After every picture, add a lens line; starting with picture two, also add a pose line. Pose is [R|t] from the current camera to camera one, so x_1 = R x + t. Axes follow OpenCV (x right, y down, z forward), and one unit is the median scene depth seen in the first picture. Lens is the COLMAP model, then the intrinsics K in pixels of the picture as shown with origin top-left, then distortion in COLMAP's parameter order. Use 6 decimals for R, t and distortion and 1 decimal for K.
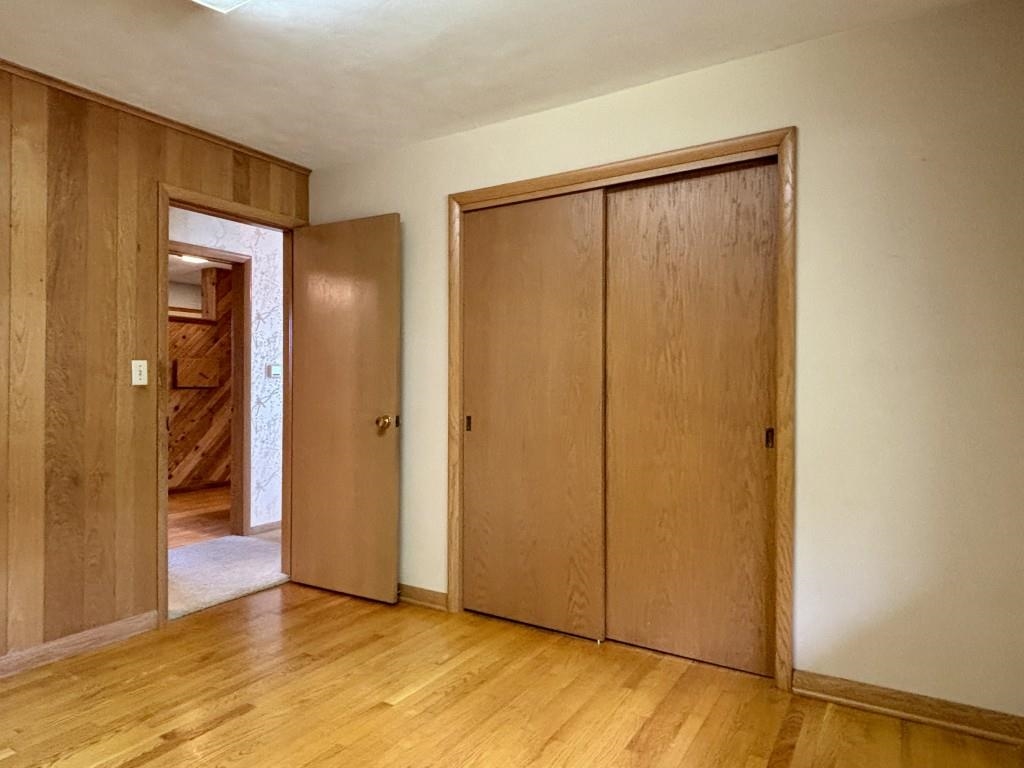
lens RADIAL K [[603.7, 0, 513.8], [0, 603.7, 383.7], [0, 0, 1]] dist [0.005455, -0.002794]
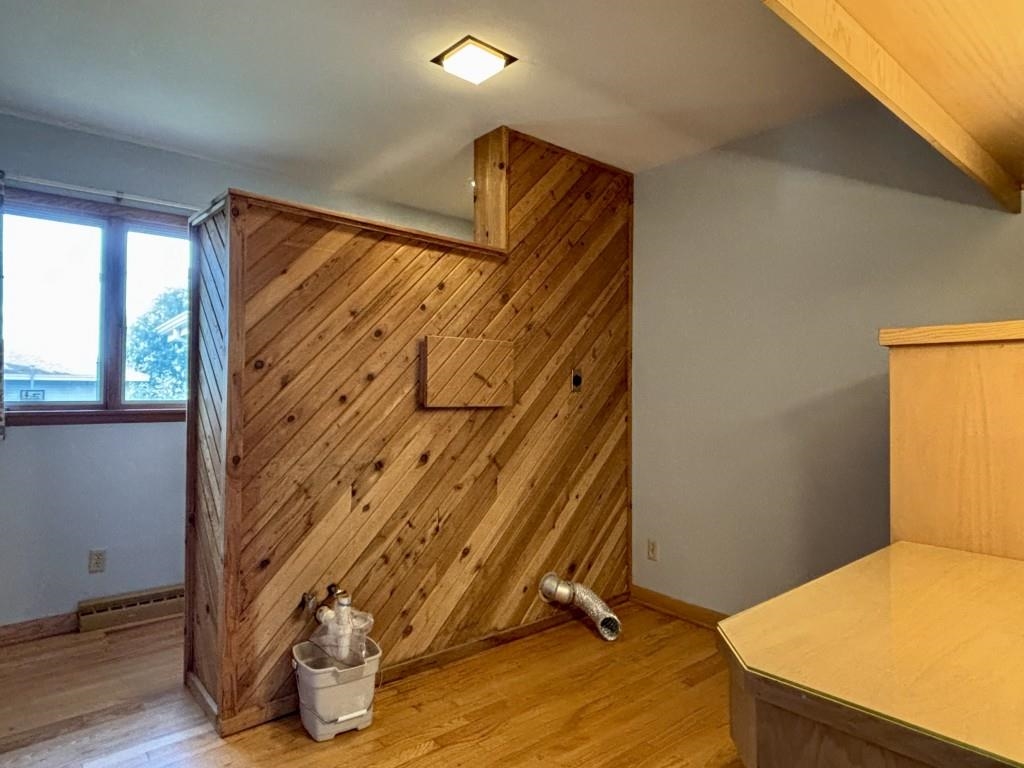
lens RADIAL K [[603.7, 0, 509.0], [0, 603.7, 379.8], [0, 0, 1]] dist [0.005455, -0.002794]
pose [[0.932808, -0.000825, -0.360372, -0.343211], [-0.006222, 0.999811, -0.018393, -0.005136], [0.360319, 0.019399, 0.932627, 0.613924]]
